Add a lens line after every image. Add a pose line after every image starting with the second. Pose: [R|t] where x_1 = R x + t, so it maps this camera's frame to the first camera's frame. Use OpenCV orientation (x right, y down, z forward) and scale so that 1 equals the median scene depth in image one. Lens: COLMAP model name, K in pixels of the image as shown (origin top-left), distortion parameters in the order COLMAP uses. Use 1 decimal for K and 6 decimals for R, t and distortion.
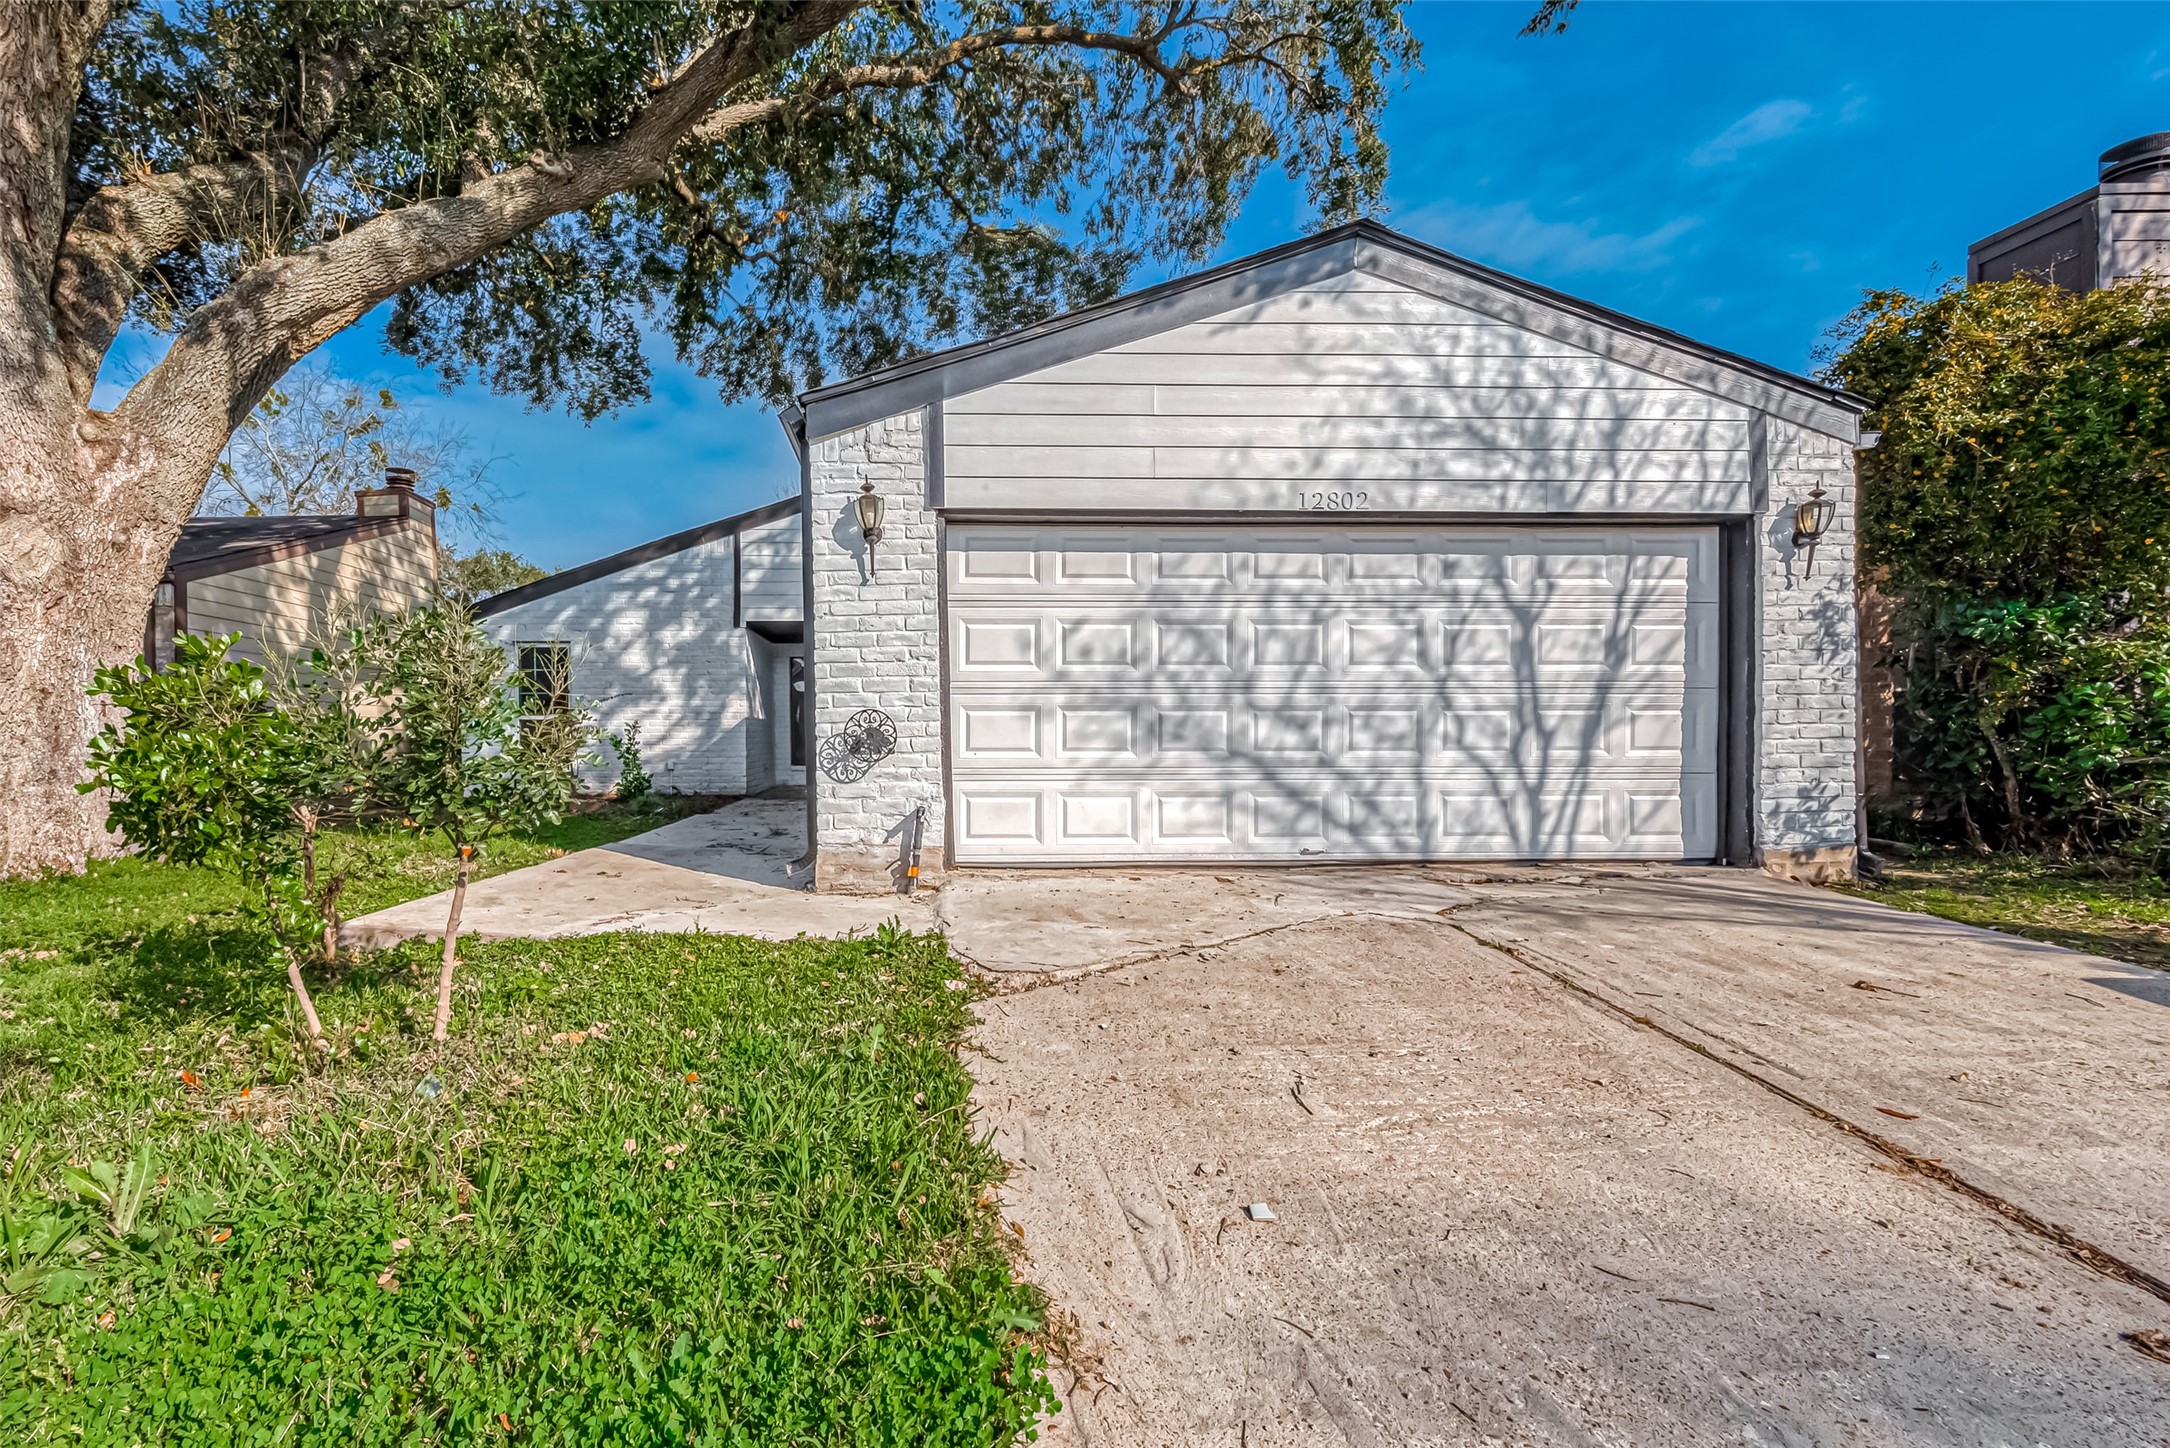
lens RADIAL K [[865.0, 0, 1082.5], [0, 865.0, 720.3], [0, 0, 1]] dist [0.001221, 0.001318]
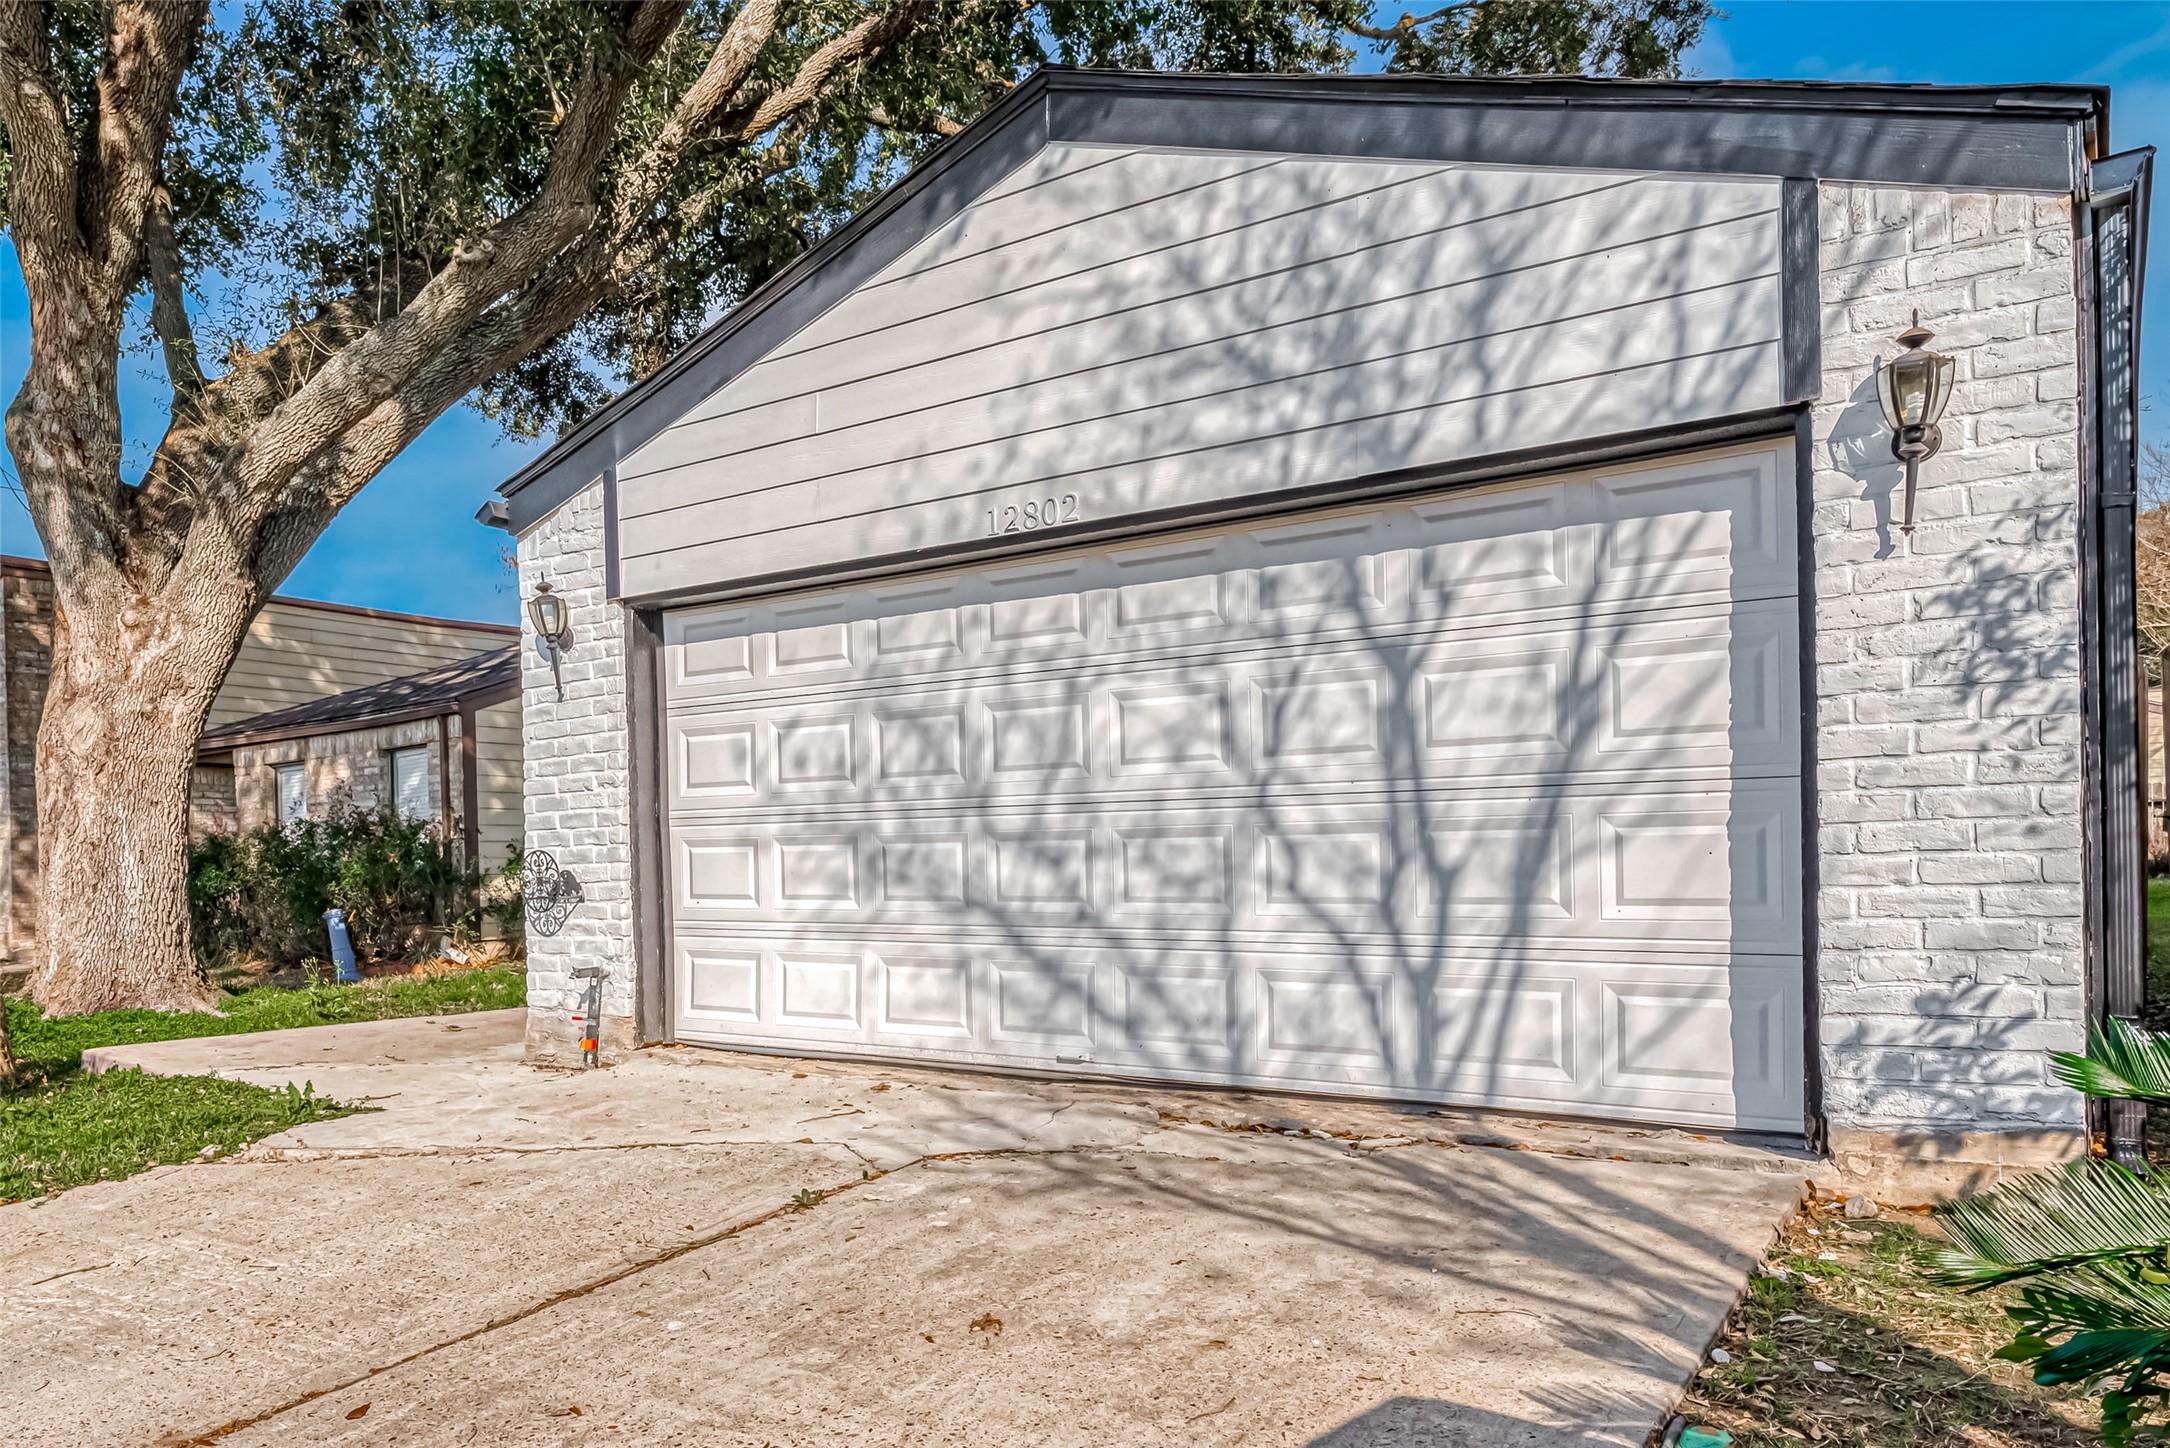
lens RADIAL K [[1425.5, 0, 1084.8], [0, 1425.5, 829.7], [0, 0, 1]] dist [0.019688, 0.001113]
pose [[0.818211, -0.020222, -0.574562, 0.897739], [0.023408, 0.999724, -0.001852, -0.015398], [0.574441, -0.011934, 0.818459, 0.144285]]
